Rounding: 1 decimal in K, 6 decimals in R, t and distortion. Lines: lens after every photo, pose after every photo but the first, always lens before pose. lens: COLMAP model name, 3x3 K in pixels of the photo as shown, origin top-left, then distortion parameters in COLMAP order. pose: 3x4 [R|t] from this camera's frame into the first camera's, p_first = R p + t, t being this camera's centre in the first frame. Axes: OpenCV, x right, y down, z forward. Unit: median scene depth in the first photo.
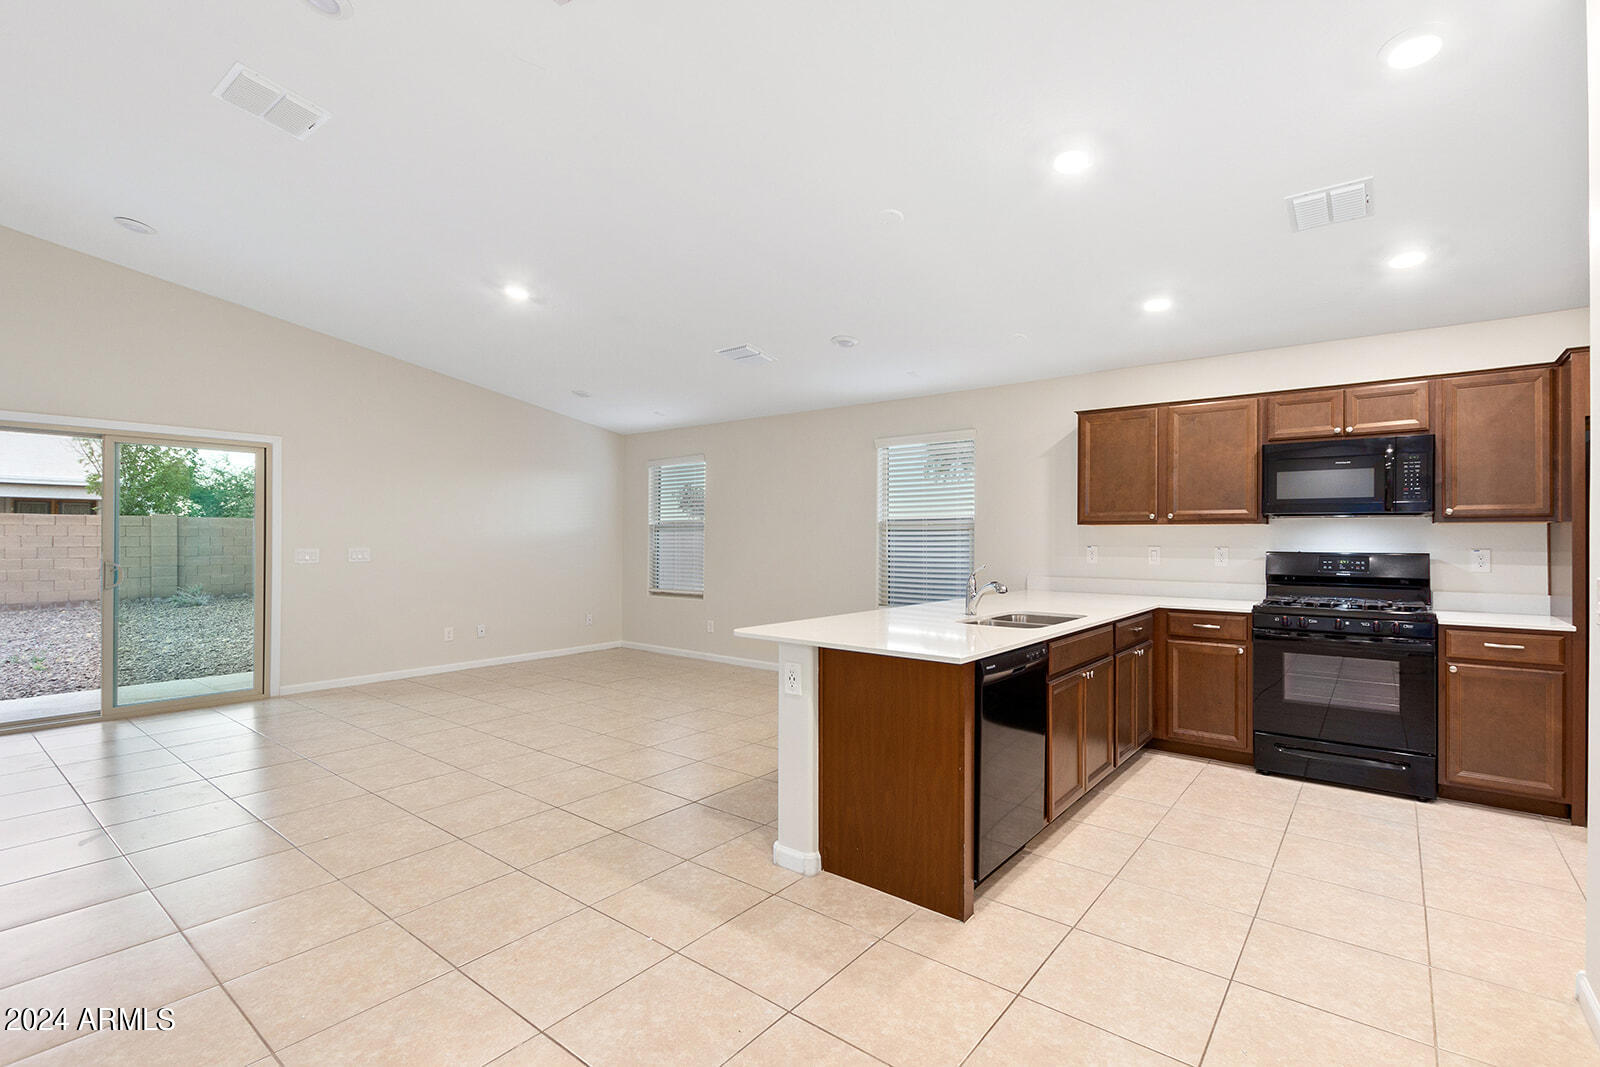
lens RADIAL K [[736.3, 0, 796.4], [0, 736.3, 535.3], [0, 0, 1]] dist [0.011161, -0.006453]
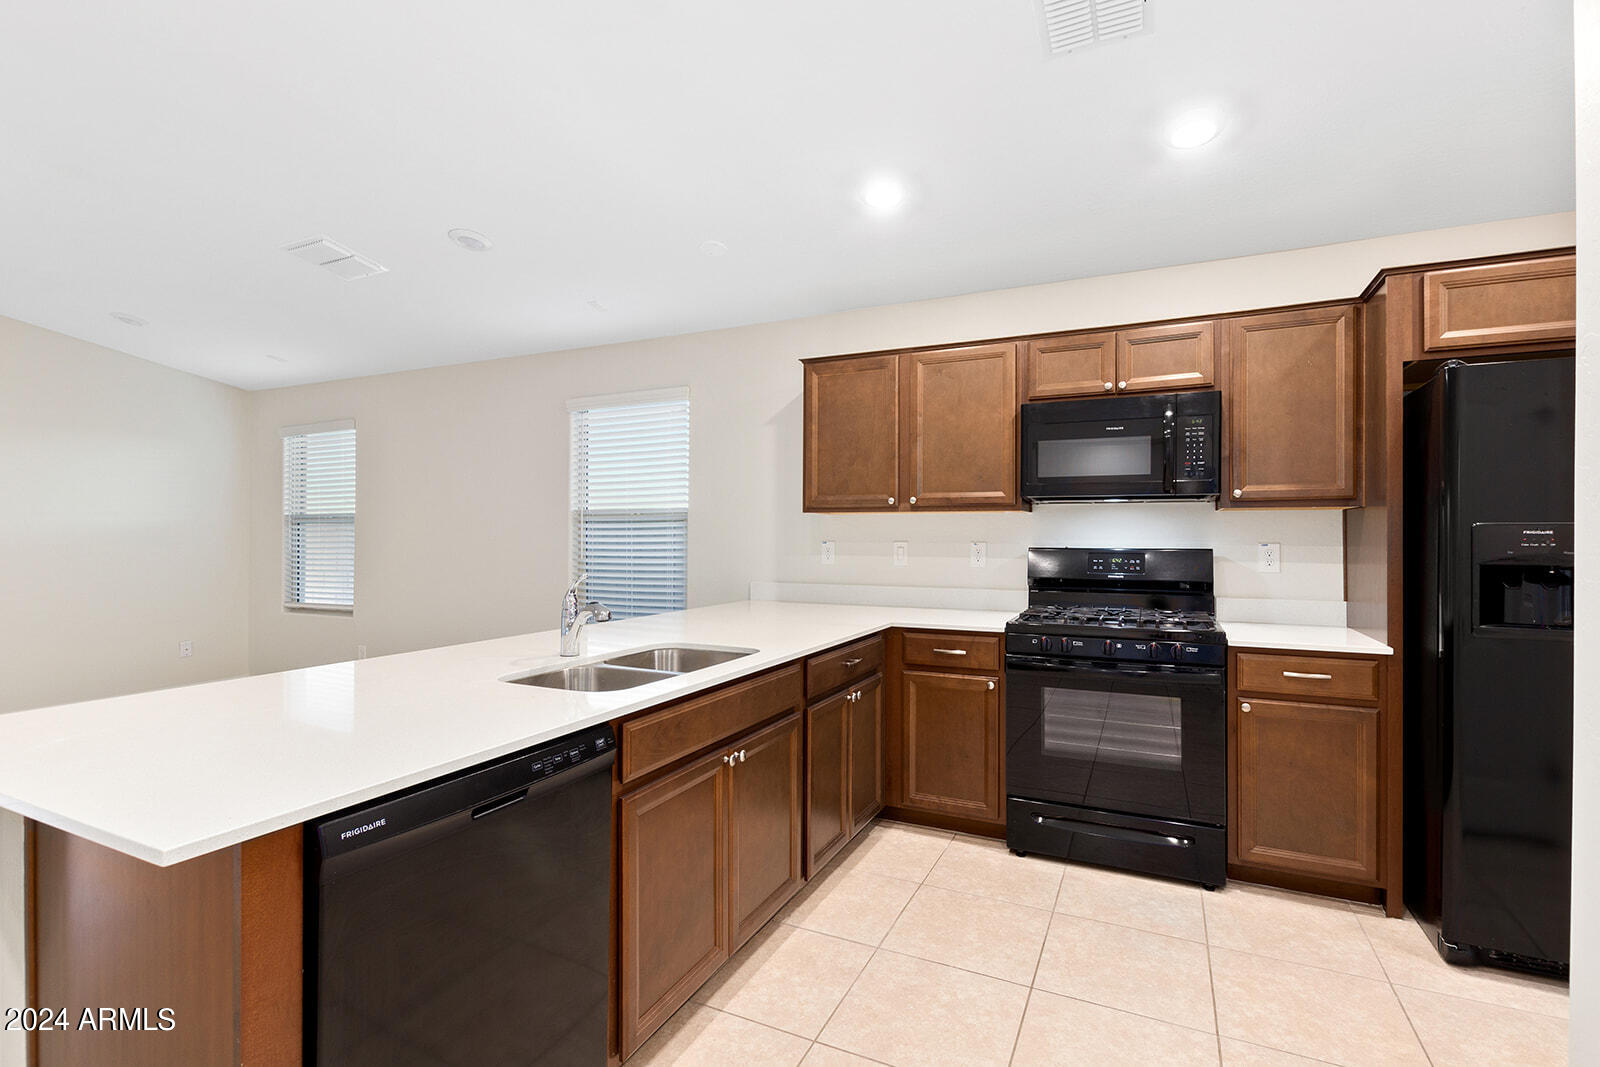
lens RADIAL K [[736.3, 0, 801.9], [0, 736.3, 535.3], [0, 0, 1]] dist [0.011161, -0.006453]
pose [[0.975053, -0.002362, 0.221960, 0.264544], [0.001604, 0.999992, 0.003596, 0.006868], [-0.221966, -0.003151, 0.975049, 0.342330]]
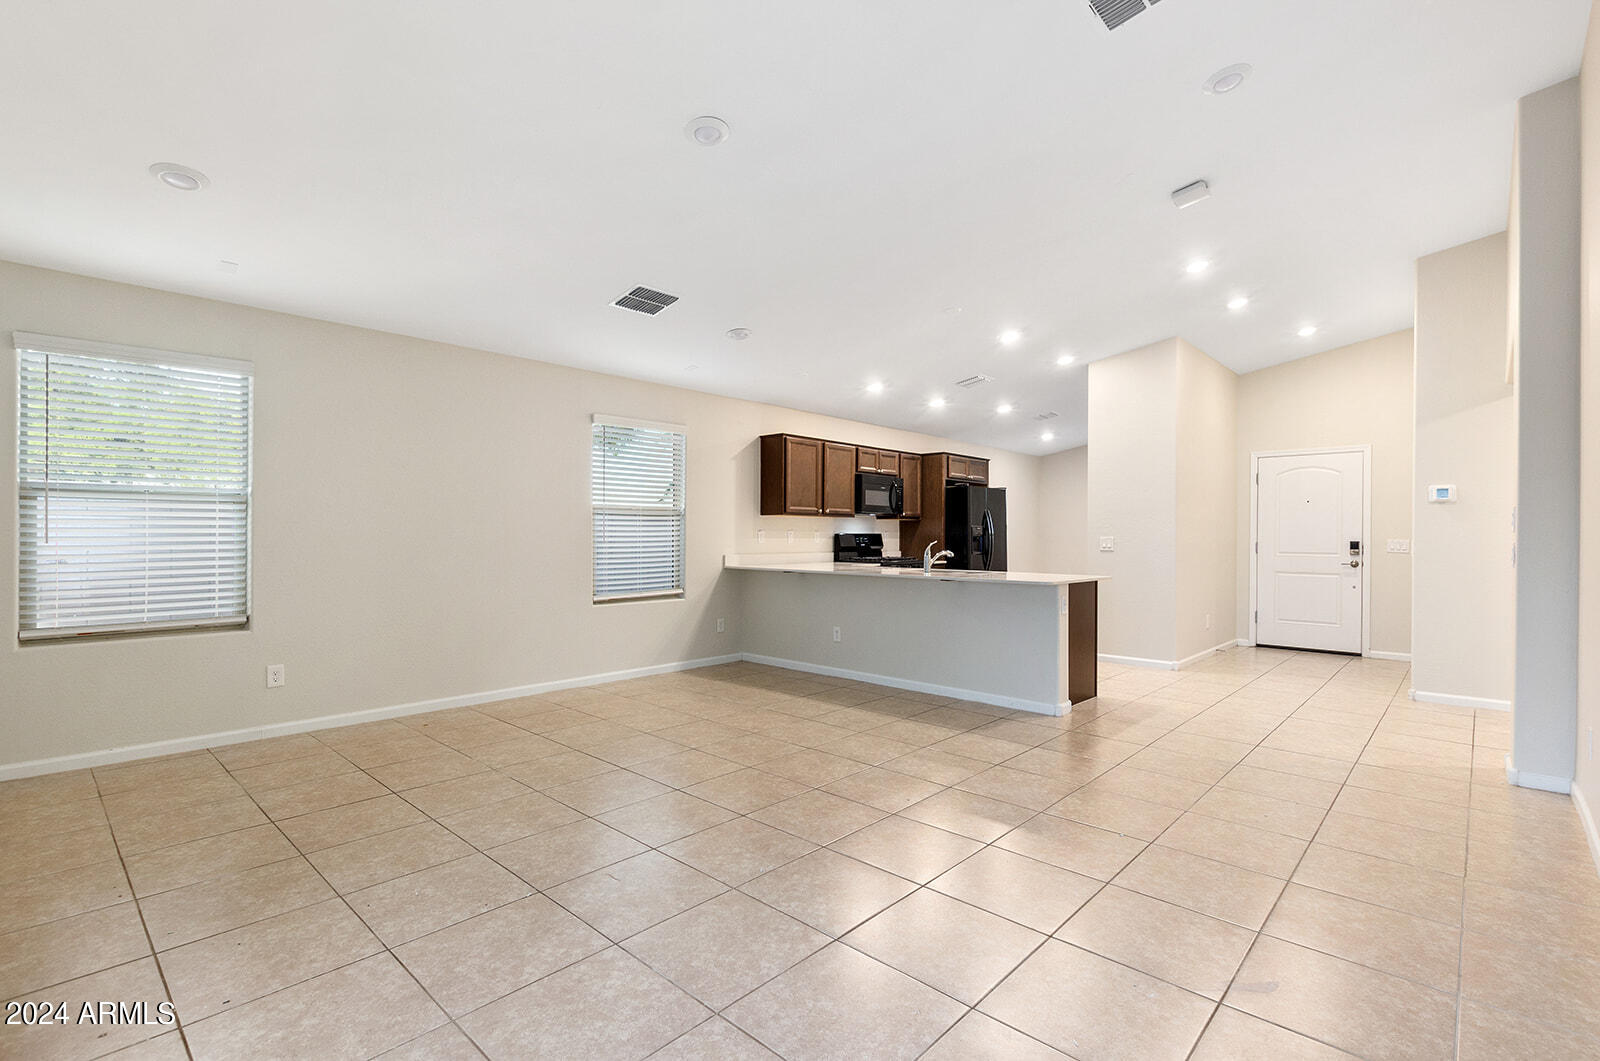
lens RADIAL K [[736.3, 0, 828.2], [0, 736.3, 537.5], [0, 0, 1]] dist [0.011161, -0.006453]
pose [[0.047936, -0.013846, 0.998754, -1.258795], [-0.013284, 0.999807, 0.014498, 0.008983], [-0.998762, -0.013962, 0.047743, 1.047458]]
